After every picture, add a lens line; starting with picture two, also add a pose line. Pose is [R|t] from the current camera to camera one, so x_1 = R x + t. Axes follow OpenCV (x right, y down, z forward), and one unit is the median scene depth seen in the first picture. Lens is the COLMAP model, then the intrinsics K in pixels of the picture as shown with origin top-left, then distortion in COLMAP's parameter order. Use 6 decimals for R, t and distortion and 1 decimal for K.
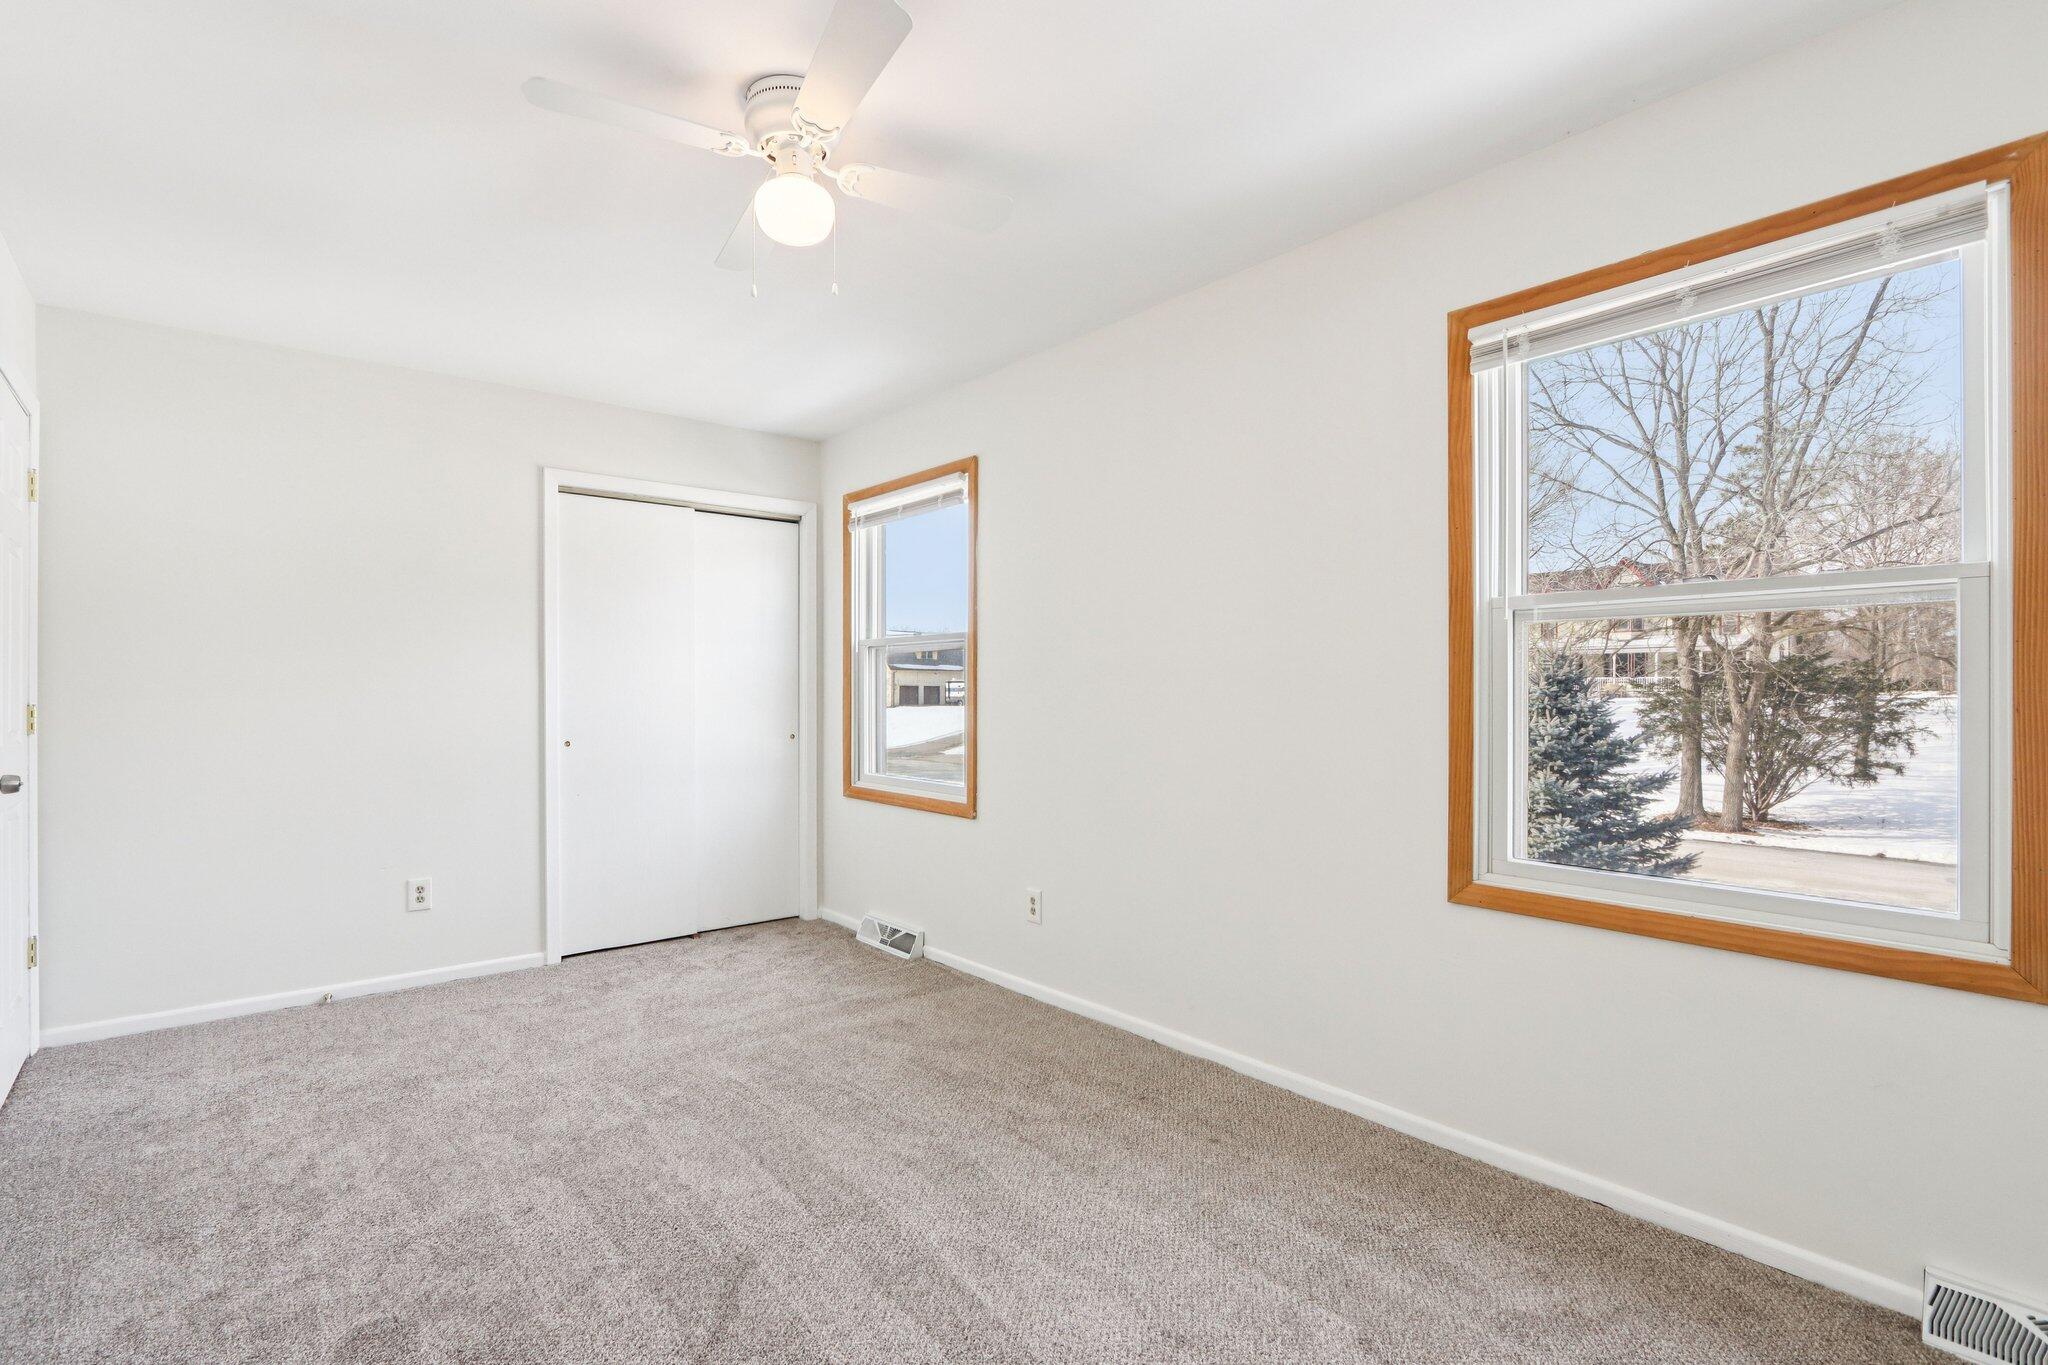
lens RADIAL K [[951.6, 0, 1027.0], [0, 951.6, 688.6], [0, 0, 1]] dist [-0.004639, -0.000039]
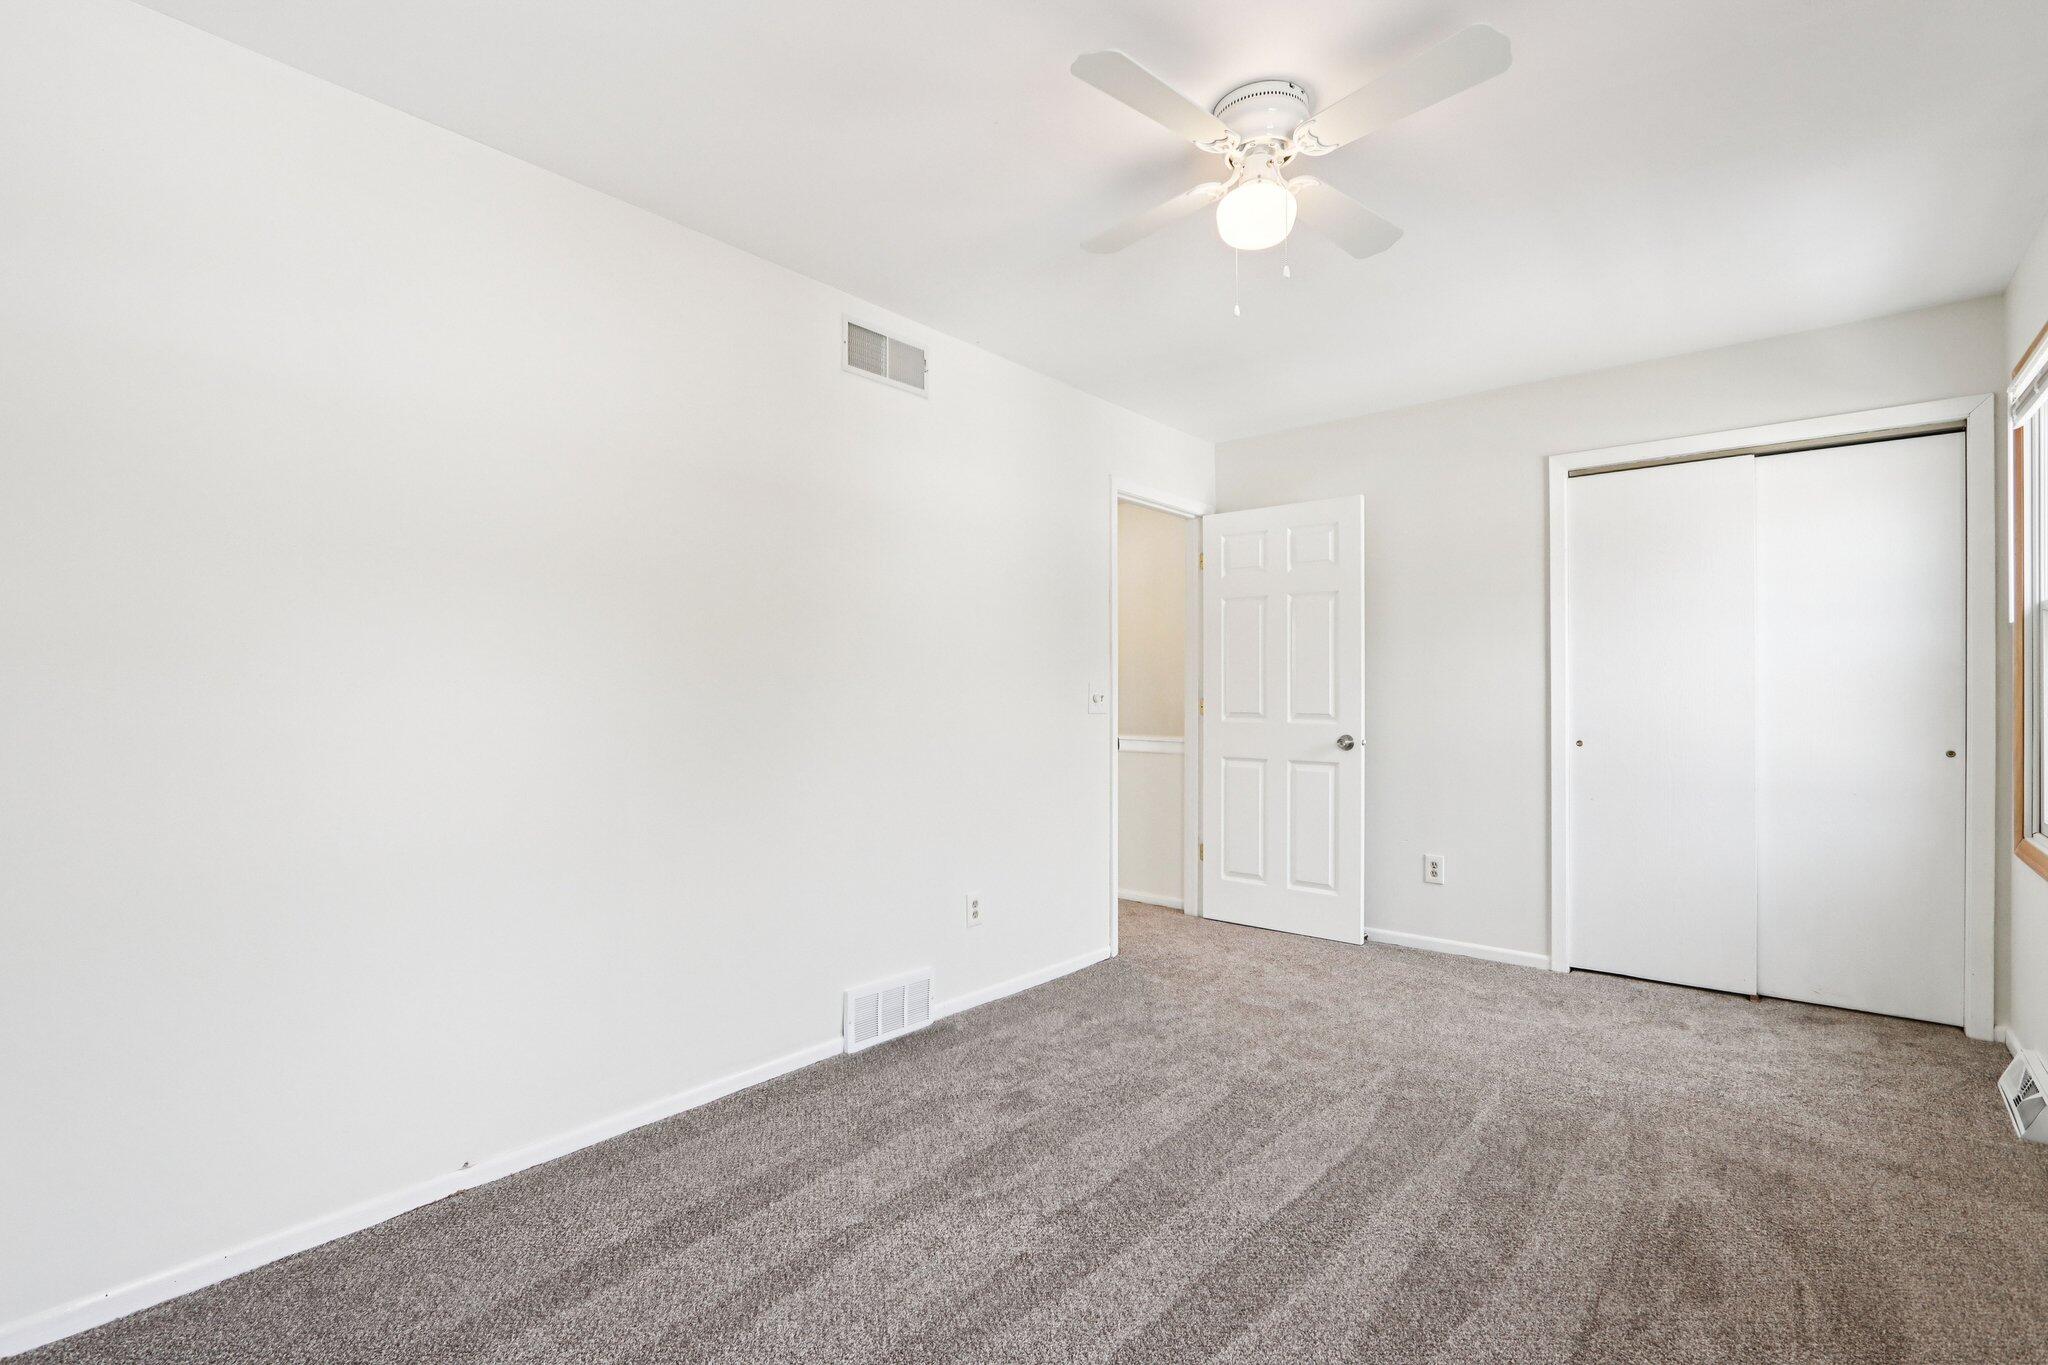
lens RADIAL K [[951.6, 0, 989.3], [0, 951.6, 689.5], [0, 0, 1]] dist [-0.004639, -0.000039]
pose [[0.170445, -0.002595, -0.985364, 0.368692], [0.004478, 0.999988, -0.001859, 0.004307], [0.985357, -0.004096, 0.170454, 0.287023]]
